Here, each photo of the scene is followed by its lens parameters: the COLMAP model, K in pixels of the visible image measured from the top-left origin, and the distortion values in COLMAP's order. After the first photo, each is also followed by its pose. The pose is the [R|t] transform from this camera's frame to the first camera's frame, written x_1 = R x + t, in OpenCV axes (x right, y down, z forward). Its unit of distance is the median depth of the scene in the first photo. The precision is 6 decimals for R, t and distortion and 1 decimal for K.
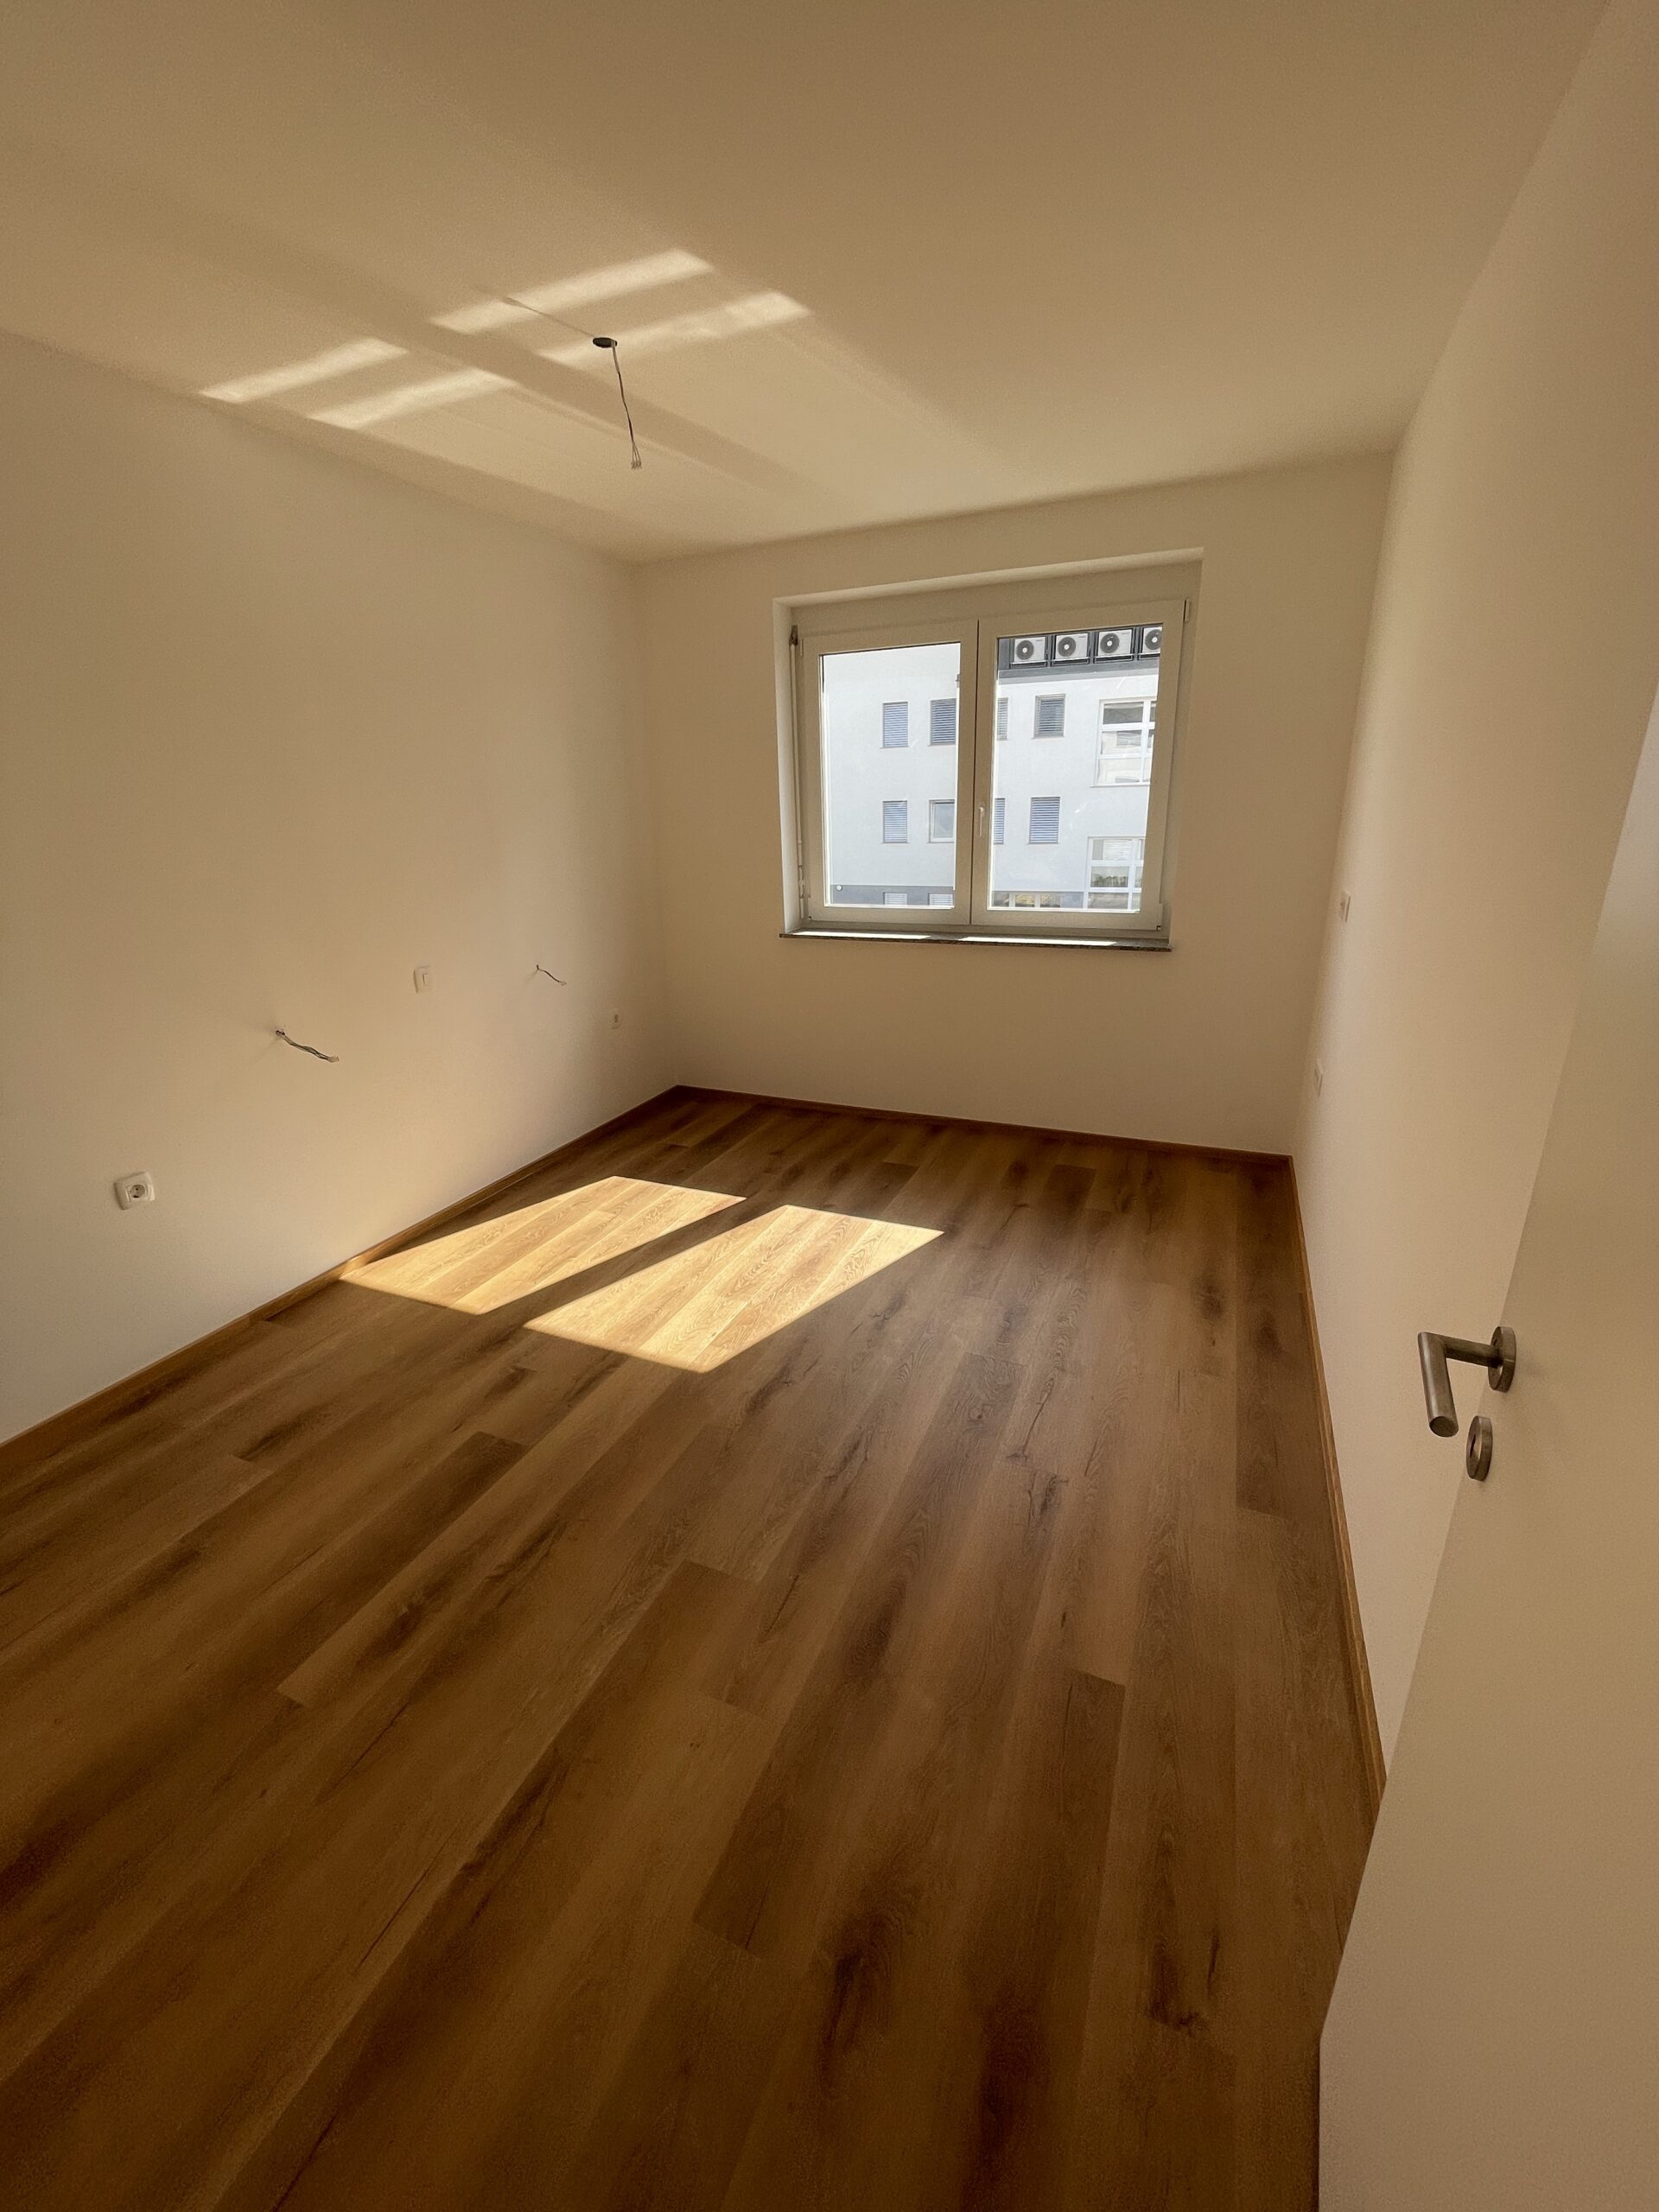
lens RADIAL K [[895.7, 0, 833.0], [0, 895.7, 1110.1], [0, 0, 1]] dist [0.012010, -0.000663]
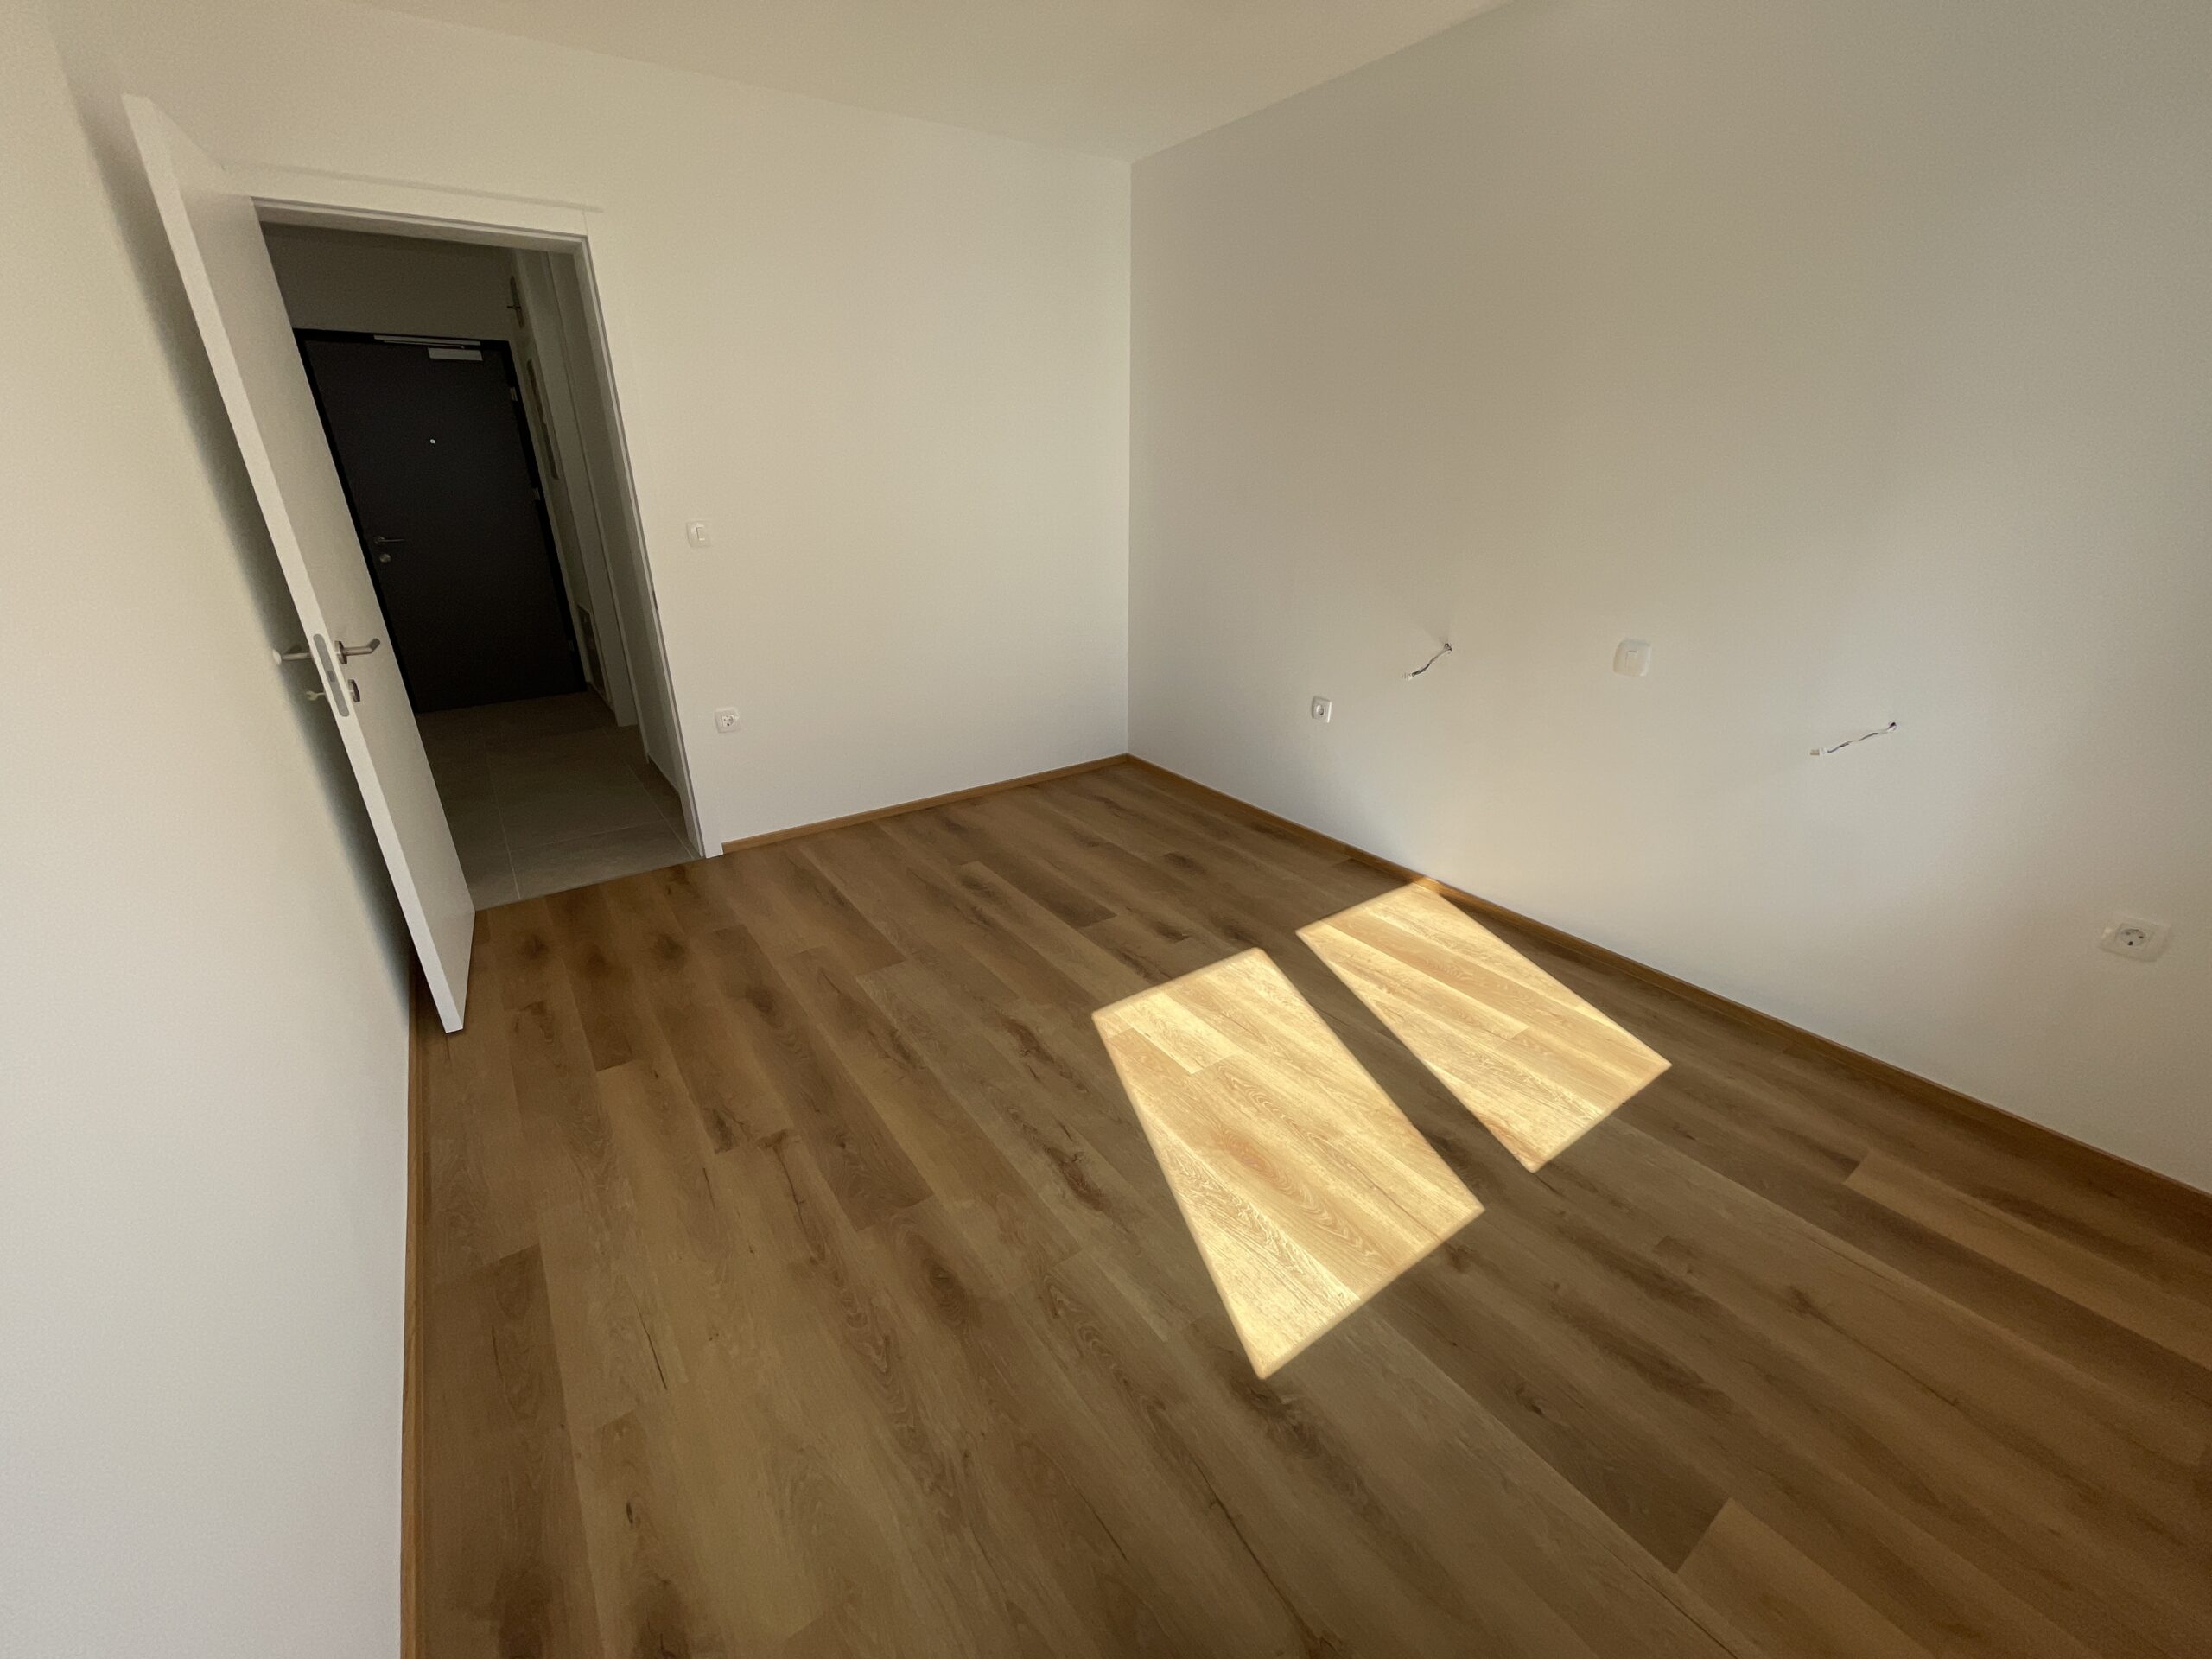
lens RADIAL K [[895.7, 0, 1100.7], [0, 895.7, 838.6], [0, 0, 1]] dist [0.012010, -0.000663]
pose [[-0.524009, 0.364070, -0.769979, 0.544543], [-0.258120, 0.793638, 0.550920, -0.417196], [0.811658, 0.487434, -0.321900, 1.202740]]
